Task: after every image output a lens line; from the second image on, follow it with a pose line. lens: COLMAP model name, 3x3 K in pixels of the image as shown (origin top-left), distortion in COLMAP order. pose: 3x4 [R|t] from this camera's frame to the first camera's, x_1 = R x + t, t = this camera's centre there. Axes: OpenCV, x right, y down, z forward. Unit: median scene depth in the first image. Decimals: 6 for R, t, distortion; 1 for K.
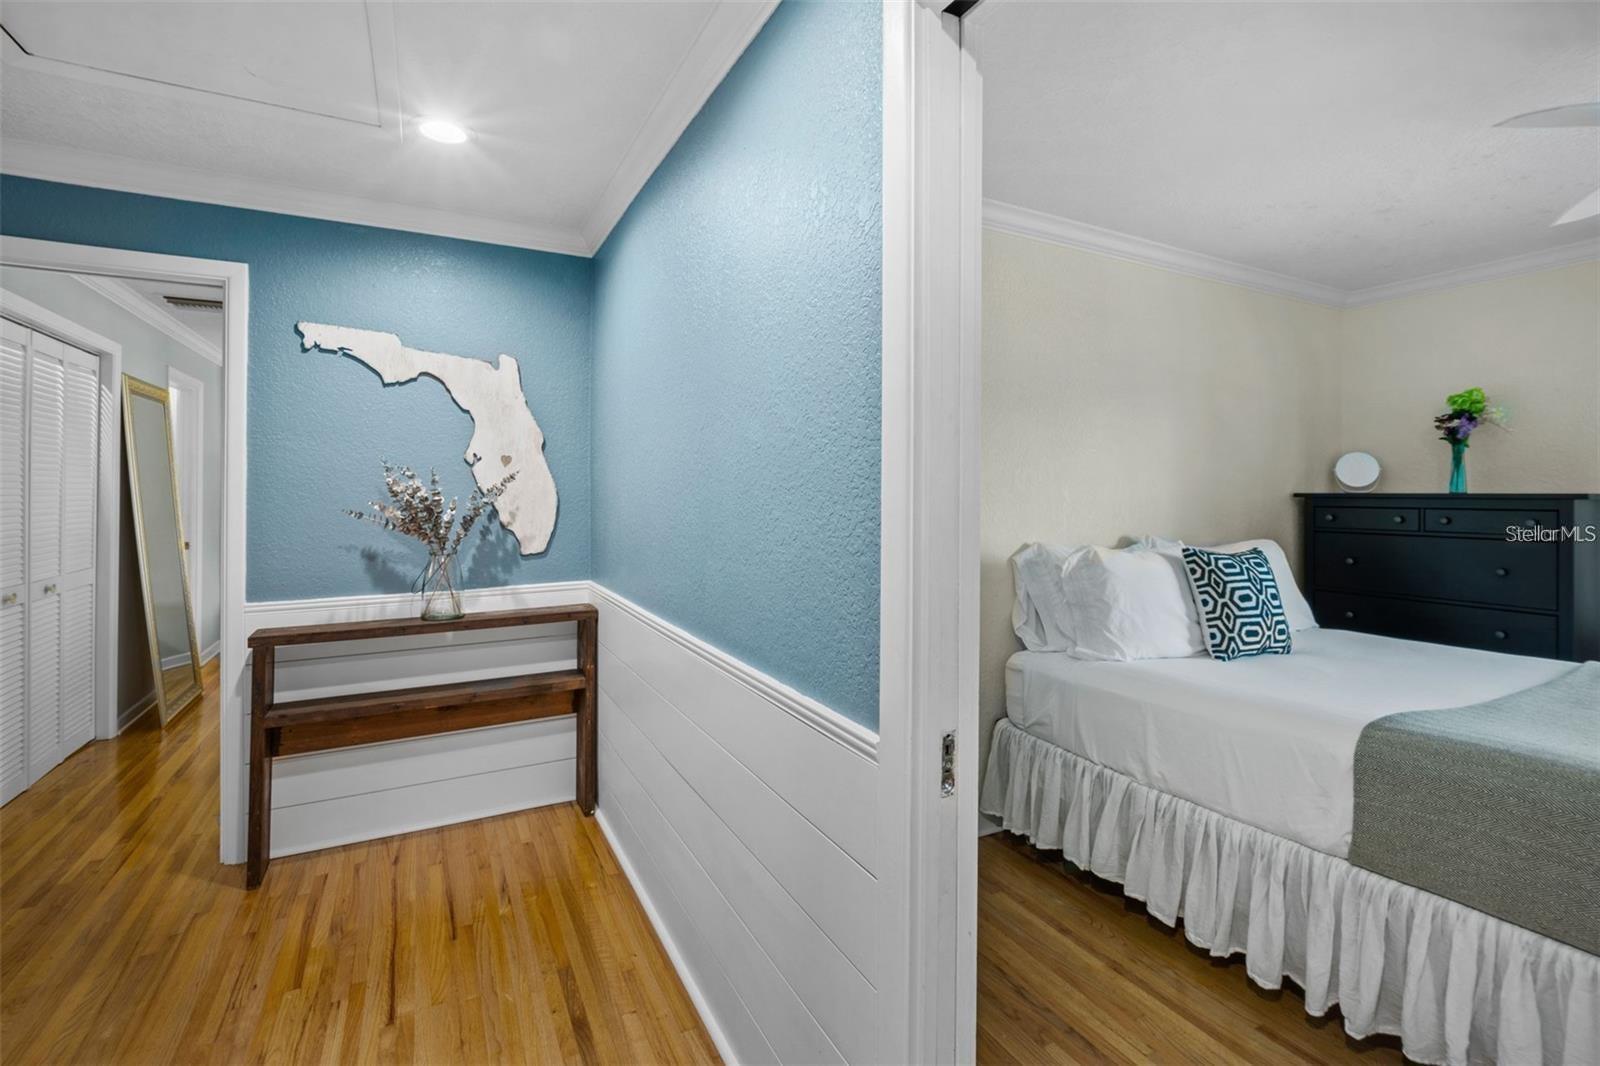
lens RADIAL K [[730.7, 0, 821.8], [0, 730.7, 501.7], [0, 0, 1]] dist [-0.020765, 0.004984]
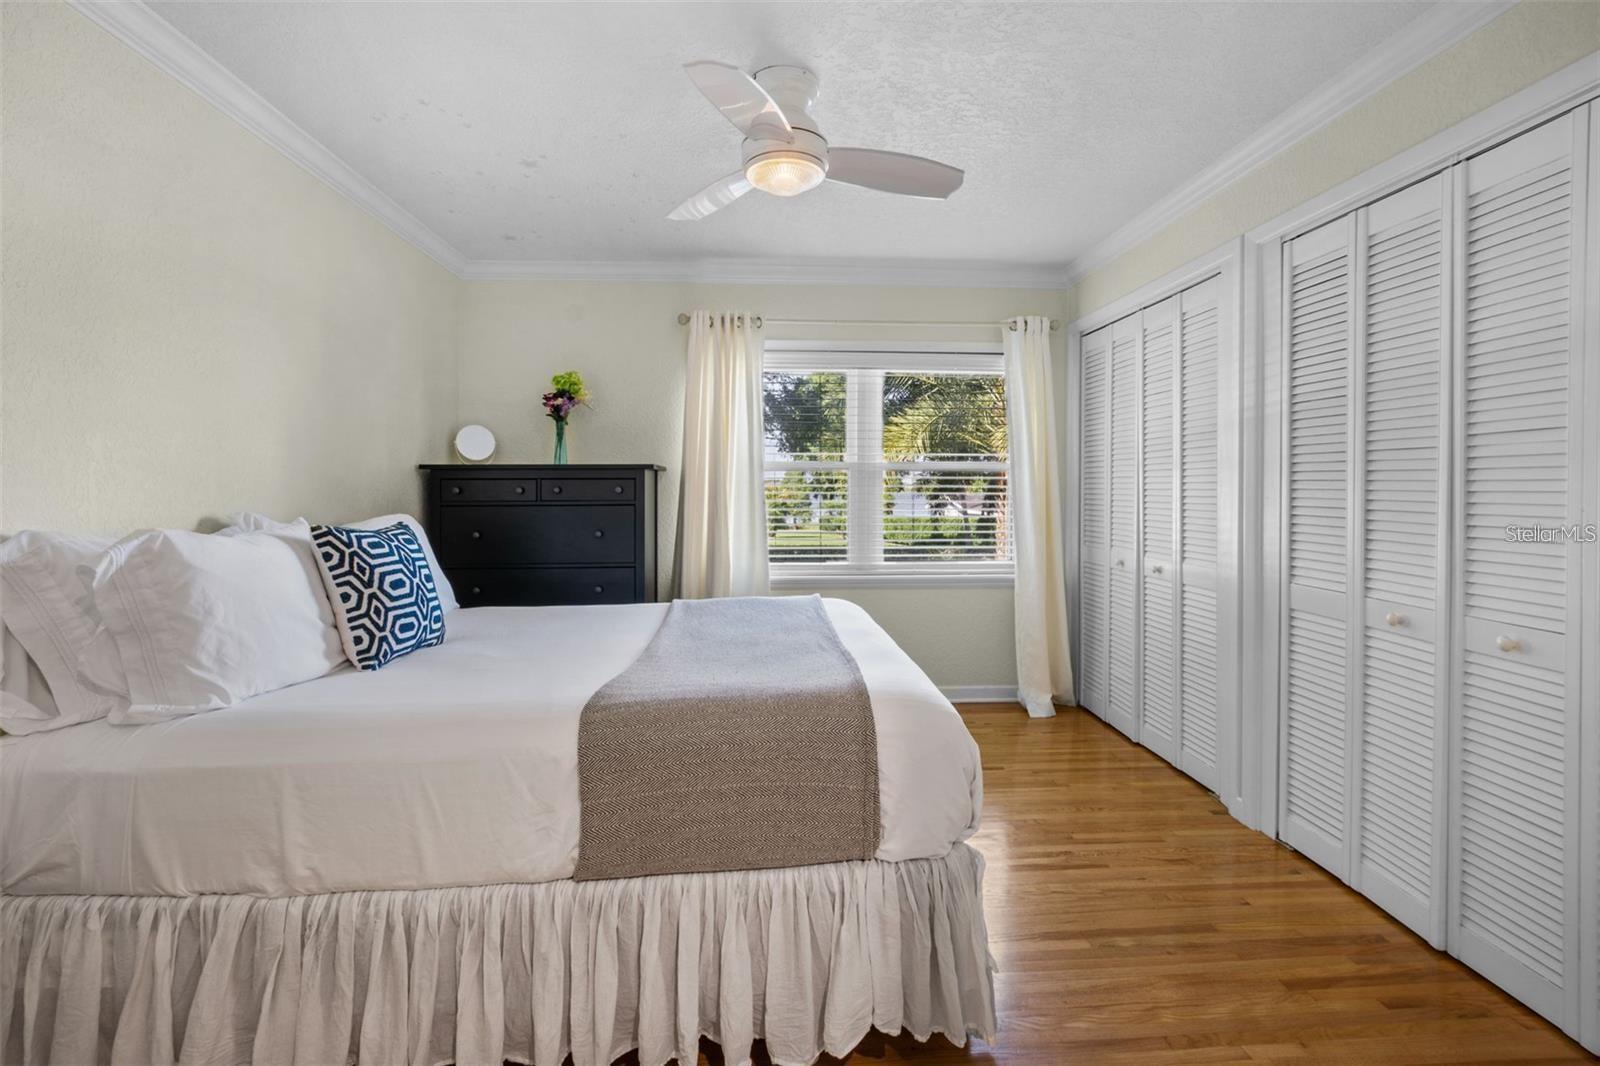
lens RADIAL K [[730.7, 0, 815.7], [0, 730.7, 482.7], [0, 0, 1]] dist [-0.020765, 0.004984]
pose [[0.425061, -0.004591, 0.905153, 0.067394], [0.016729, 0.999856, -0.002784, 0.034578], [-0.905010, 0.016326, 0.425077, 0.268823]]
